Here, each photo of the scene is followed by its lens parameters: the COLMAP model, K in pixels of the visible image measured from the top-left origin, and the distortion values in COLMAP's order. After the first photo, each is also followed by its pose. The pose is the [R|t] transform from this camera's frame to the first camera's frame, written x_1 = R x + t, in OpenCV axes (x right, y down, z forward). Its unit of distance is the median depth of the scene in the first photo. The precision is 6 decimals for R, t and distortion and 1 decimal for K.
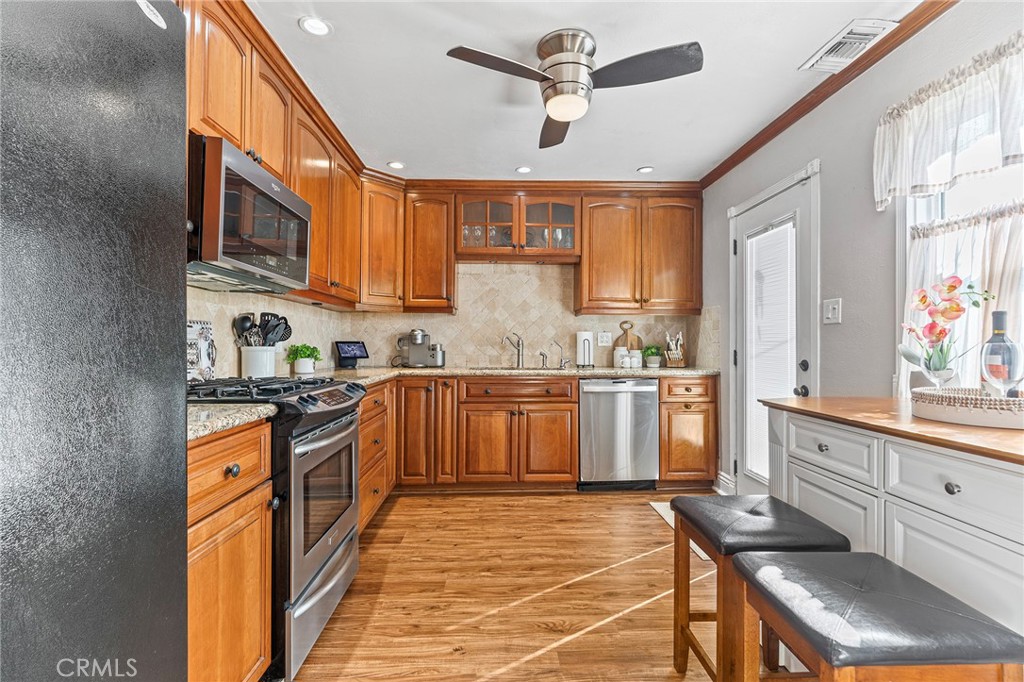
lens RADIAL K [[469.4, 0, 493.6], [0, 469.4, 341.5], [0, 0, 1]] dist [-0.006846, -0.000846]
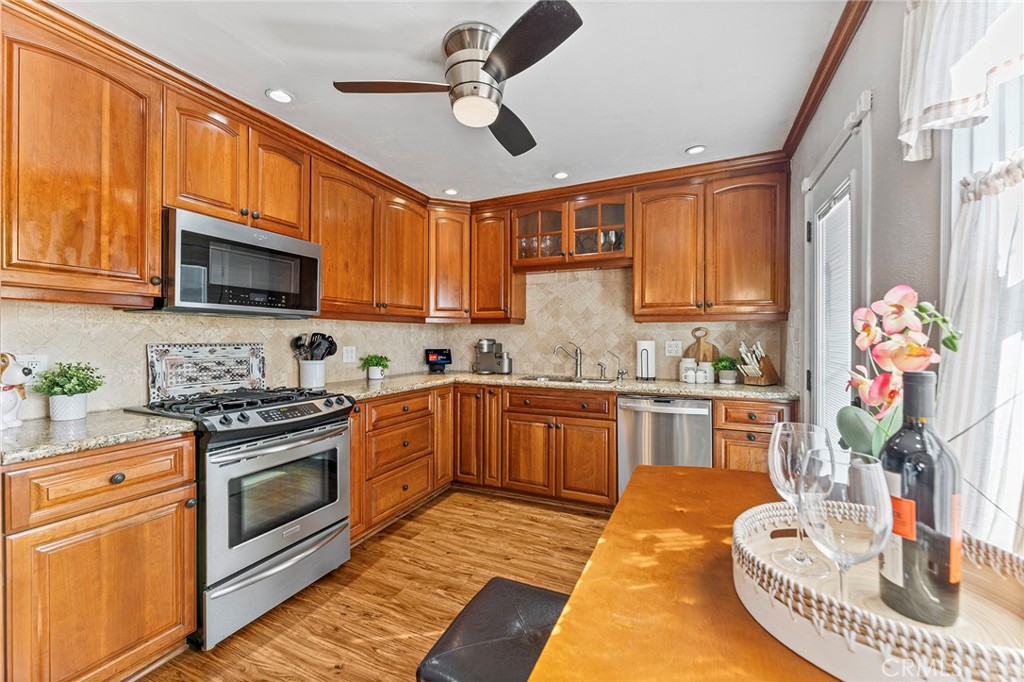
lens RADIAL K [[412.5, 0, 500.9], [0, 412.5, 341.2], [0, 0, 1]] dist [-0.012253, 0.001861]
pose [[0.897146, -0.002440, -0.441728, 0.325739], [0.010269, 0.999830, 0.015334, -0.038787], [0.441615, -0.018293, 0.897018, 0.178364]]
